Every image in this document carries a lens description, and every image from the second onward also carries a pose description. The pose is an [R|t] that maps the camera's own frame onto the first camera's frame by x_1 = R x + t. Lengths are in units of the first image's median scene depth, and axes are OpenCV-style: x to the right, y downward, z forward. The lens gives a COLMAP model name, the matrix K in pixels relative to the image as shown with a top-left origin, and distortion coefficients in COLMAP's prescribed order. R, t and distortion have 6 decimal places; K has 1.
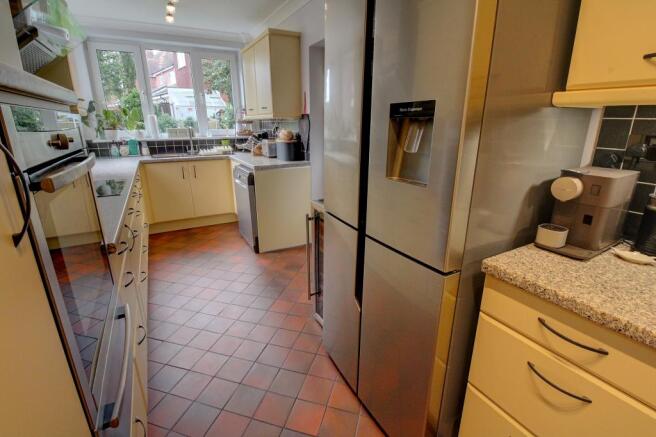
lens RADIAL K [[306.6, 0, 328.6], [0, 306.6, 215.0], [0, 0, 1]] dist [-0.009805, -0.000543]
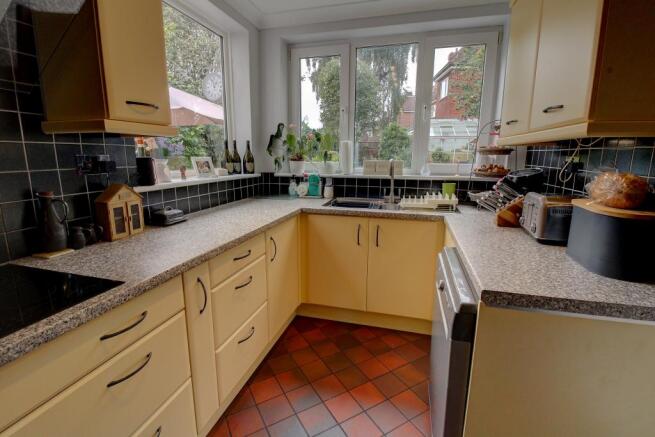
lens RADIAL K [[306.1, 0, 328.1], [0, 306.1, 215.0], [0, 0, 1]] dist [-0.009805, -0.000543]
pose [[0.713136, 0.139392, -0.687027, -0.118622], [-0.206569, 0.978302, -0.015930, -0.148711], [0.669900, 0.153279, 0.726457, 0.512115]]
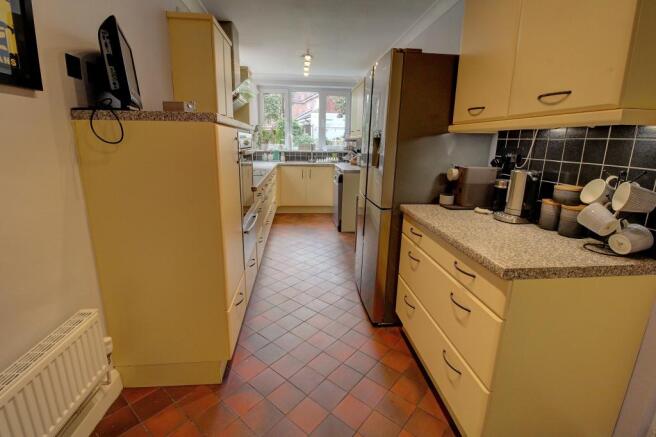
lens RADIAL K [[306.6, 0, 328.6], [0, 306.6, 215.0], [0, 0, 1]] dist [-0.009805, -0.000543]
pose [[0.916076, 0.111093, -0.385310, 0.212235], [-0.134645, 0.990290, -0.034597, 0.086786], [0.377725, 0.083574, 0.922138, -0.270034]]
